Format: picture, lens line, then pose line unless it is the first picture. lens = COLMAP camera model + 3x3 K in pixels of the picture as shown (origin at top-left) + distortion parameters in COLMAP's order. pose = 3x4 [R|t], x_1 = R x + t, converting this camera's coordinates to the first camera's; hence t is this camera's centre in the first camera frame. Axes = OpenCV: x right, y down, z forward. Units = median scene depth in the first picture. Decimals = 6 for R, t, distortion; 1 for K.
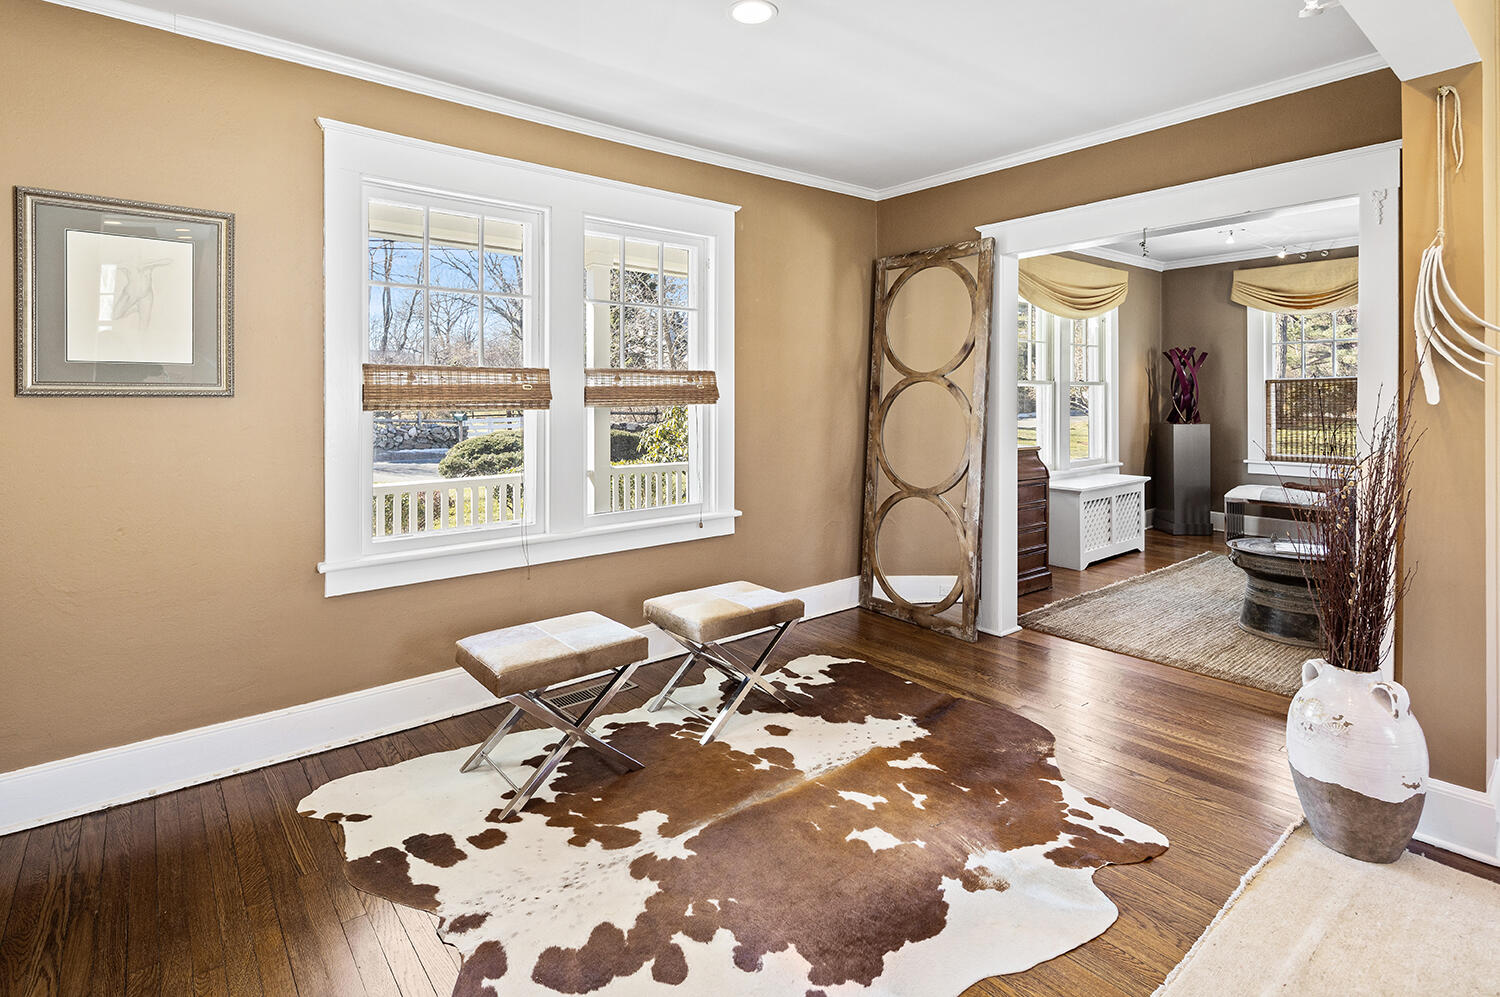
lens RADIAL K [[729.3, 0, 740.9], [0, 729.3, 395.9], [0, 0, 1]] dist [0.002678, -0.001479]
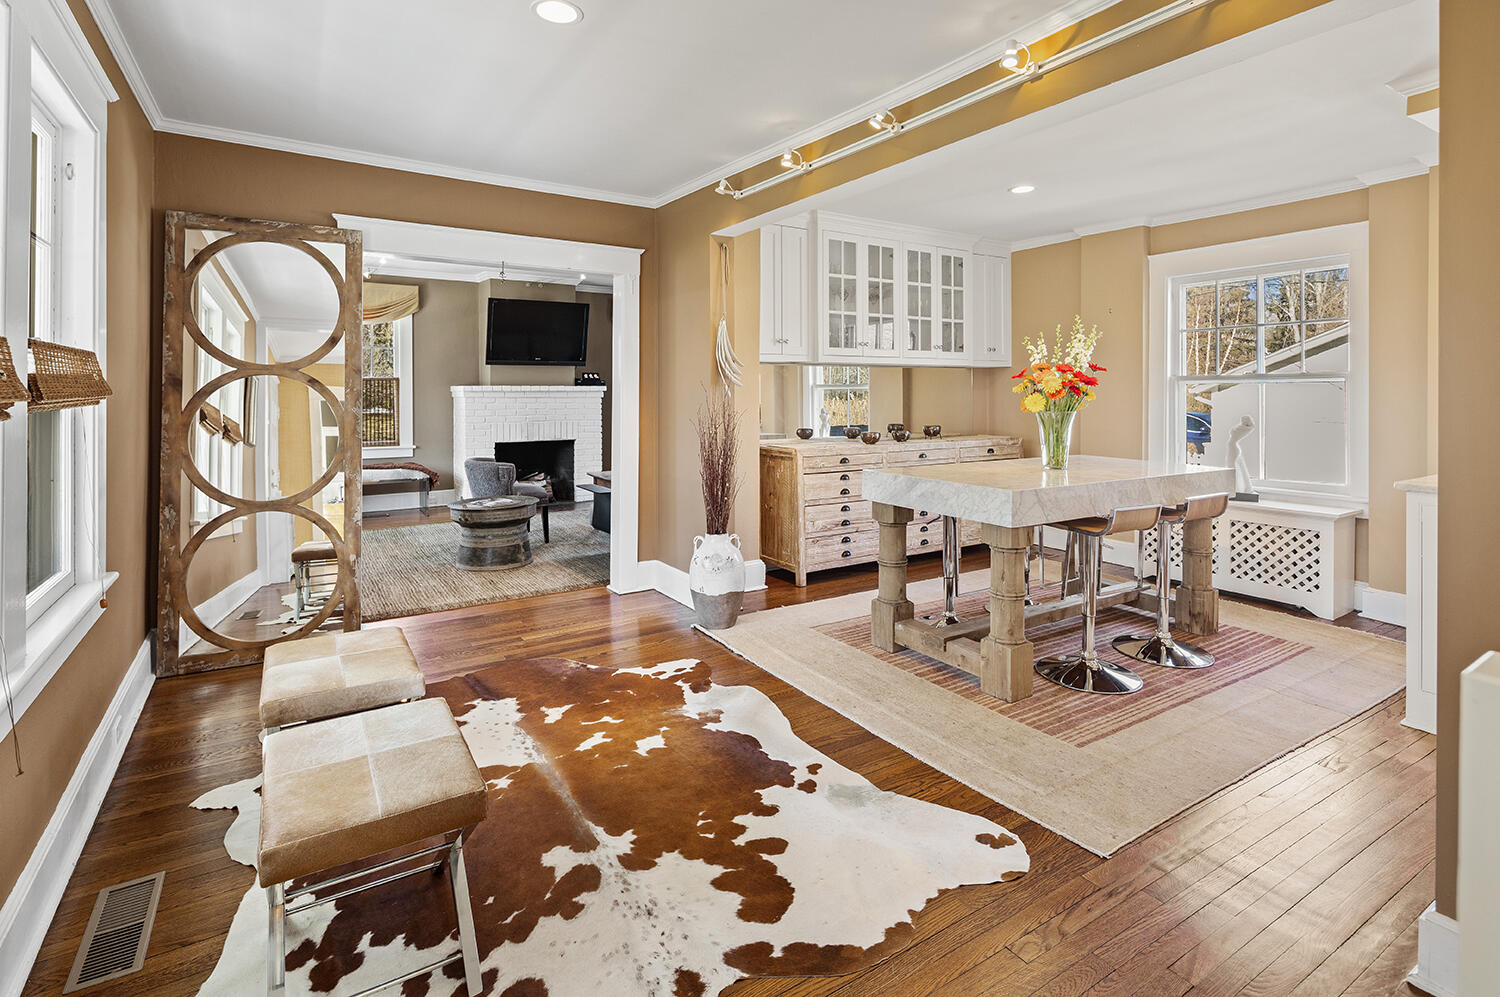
lens RADIAL K [[729.3, 0, 733.9], [0, 729.3, 397.0], [0, 0, 1]] dist [0.002678, -0.001479]
pose [[0.118913, -0.005690, 0.992888, -0.585325], [-0.004819, 0.999968, 0.006307, -0.002668], [-0.992893, -0.005534, 0.118882, 0.394021]]
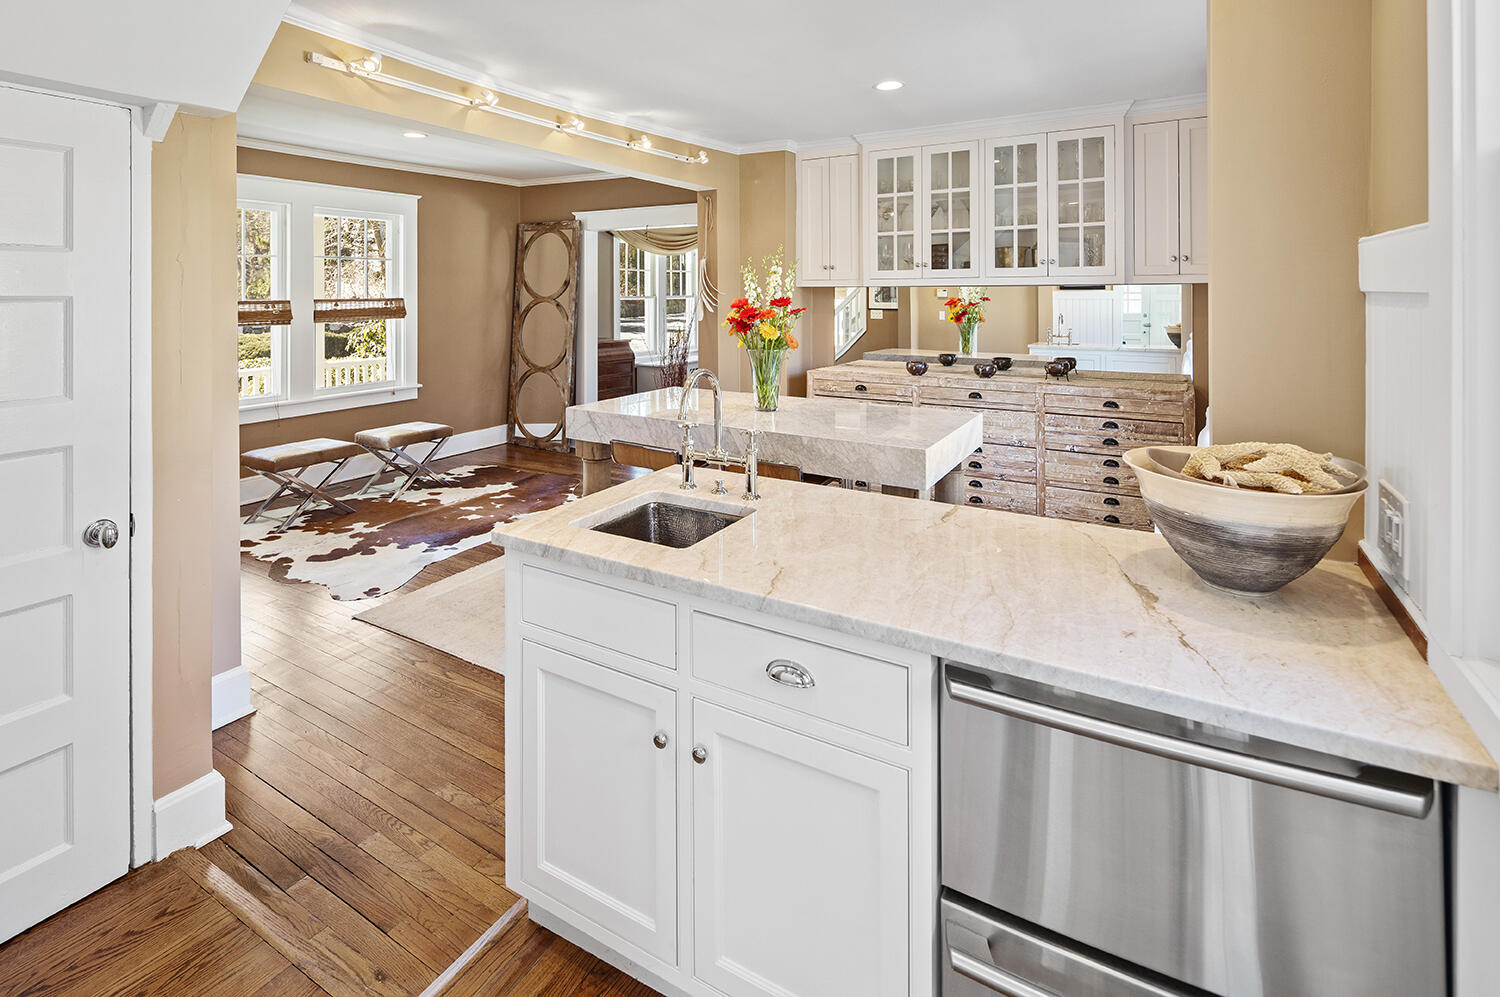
lens RADIAL K [[729.3, 0, 740.8], [0, 729.3, 290.4], [0, 0, 1]] dist [0.002678, -0.001479]
pose [[0.935795, -0.000678, 0.352543, 0.093480], [0.000331, 0.999999, 0.001045, -0.052498], [-0.352544, -0.000861, 0.935795, -0.776841]]
